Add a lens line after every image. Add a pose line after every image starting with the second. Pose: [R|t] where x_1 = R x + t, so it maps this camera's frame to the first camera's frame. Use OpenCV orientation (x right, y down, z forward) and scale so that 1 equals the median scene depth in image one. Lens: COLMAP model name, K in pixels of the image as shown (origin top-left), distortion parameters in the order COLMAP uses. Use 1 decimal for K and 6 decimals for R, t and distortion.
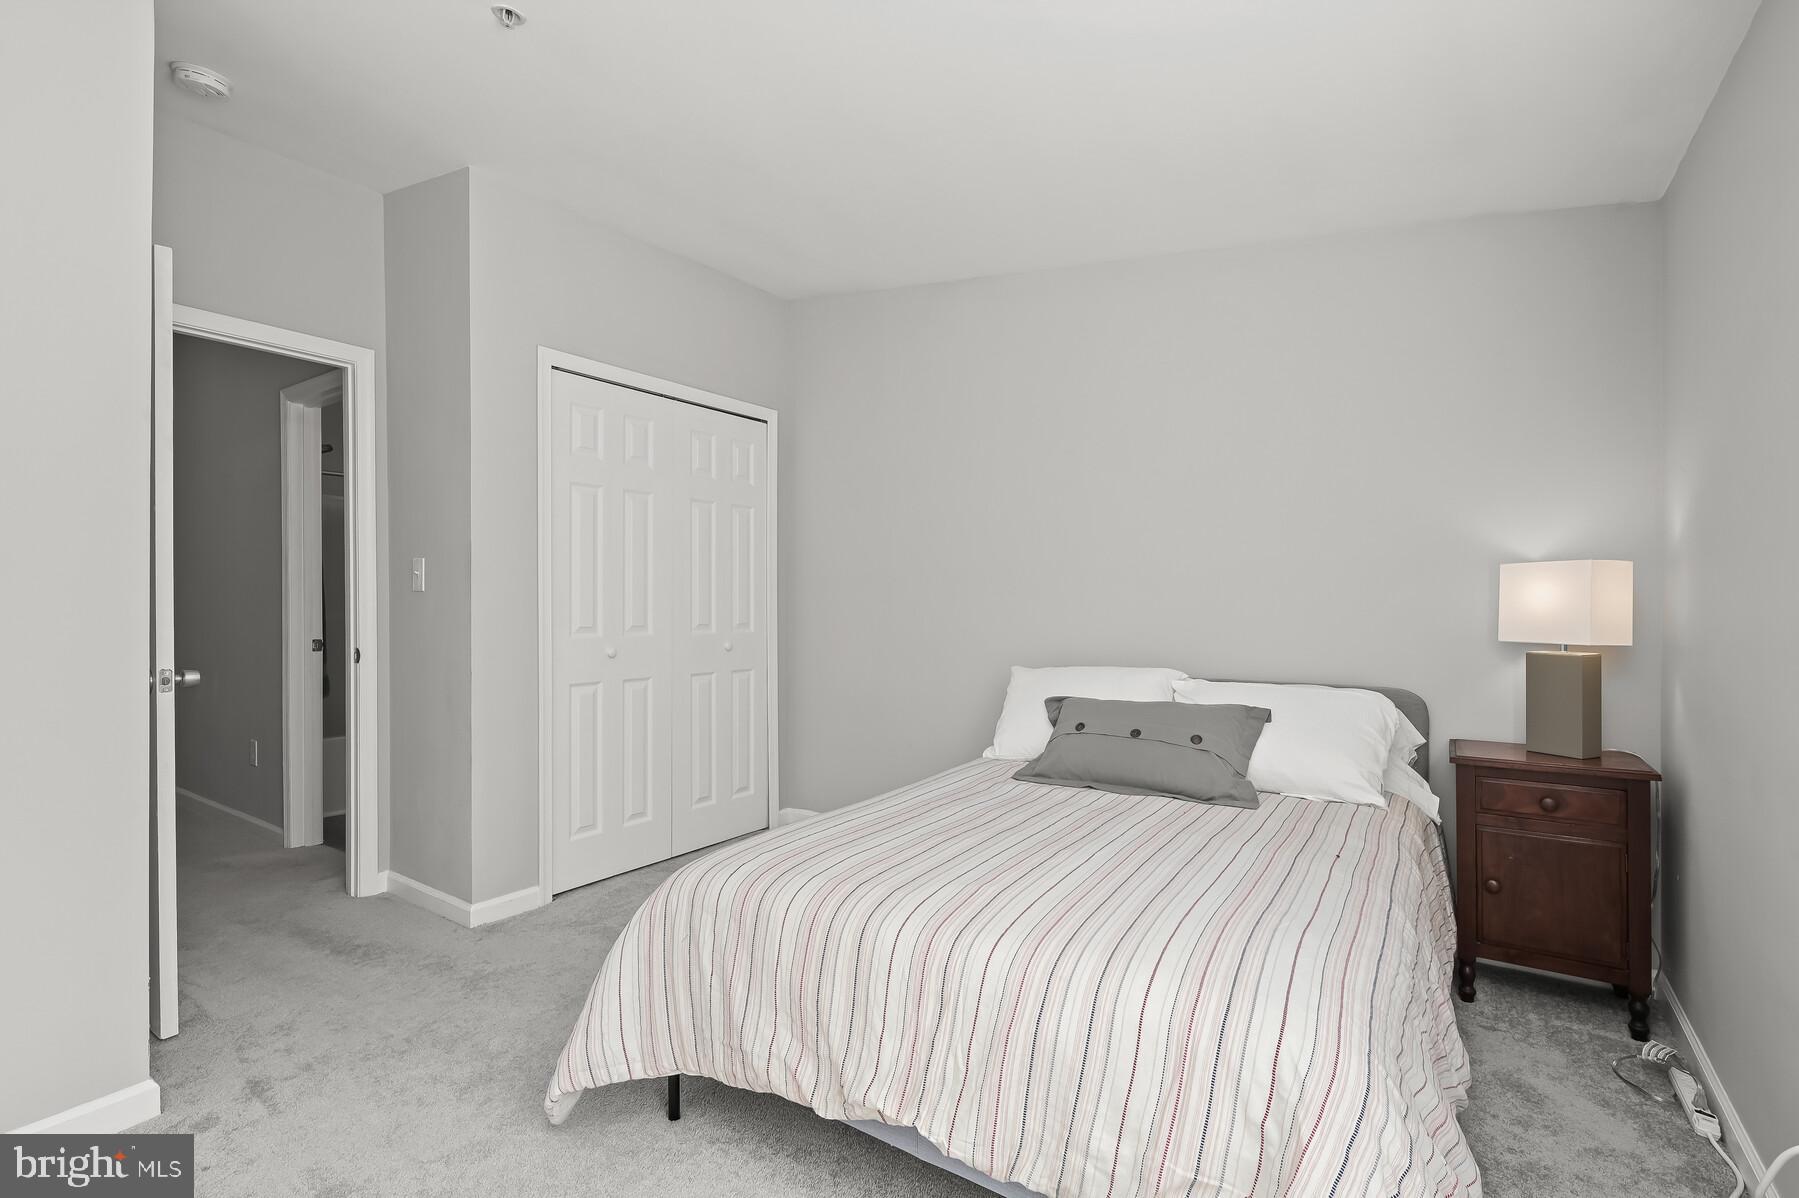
lens RADIAL K [[821.5, 0, 899.9], [0, 821.5, 597.1], [0, 0, 1]] dist [-0.000743, -0.000201]
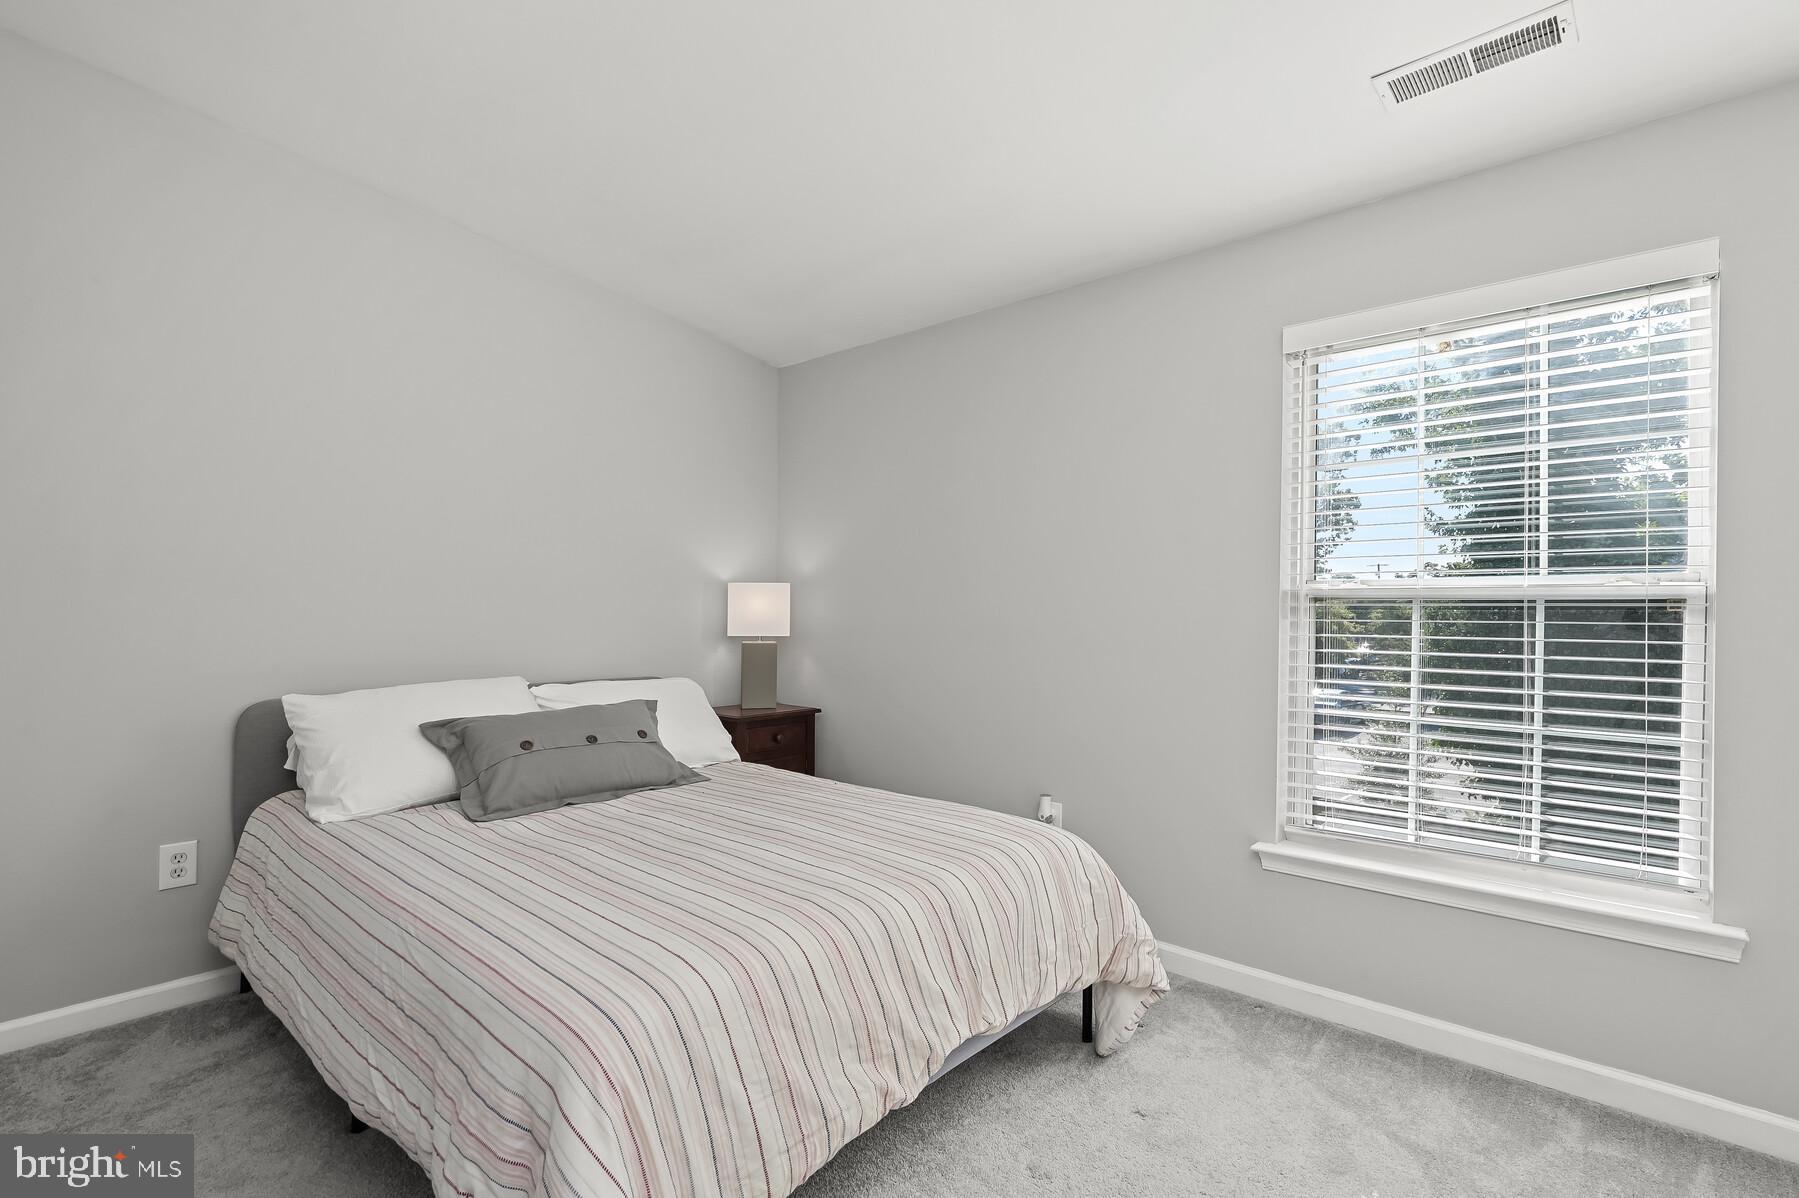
lens RADIAL K [[821.5, 0, 899.9], [0, 821.5, 597.1], [0, 0, 1]] dist [-0.000743, -0.000201]
pose [[0.128933, 0.020633, 0.991439, -0.687890], [-0.009056, 0.999766, -0.019629, 0.011064], [-0.991612, -0.006448, 0.129090, 0.535800]]
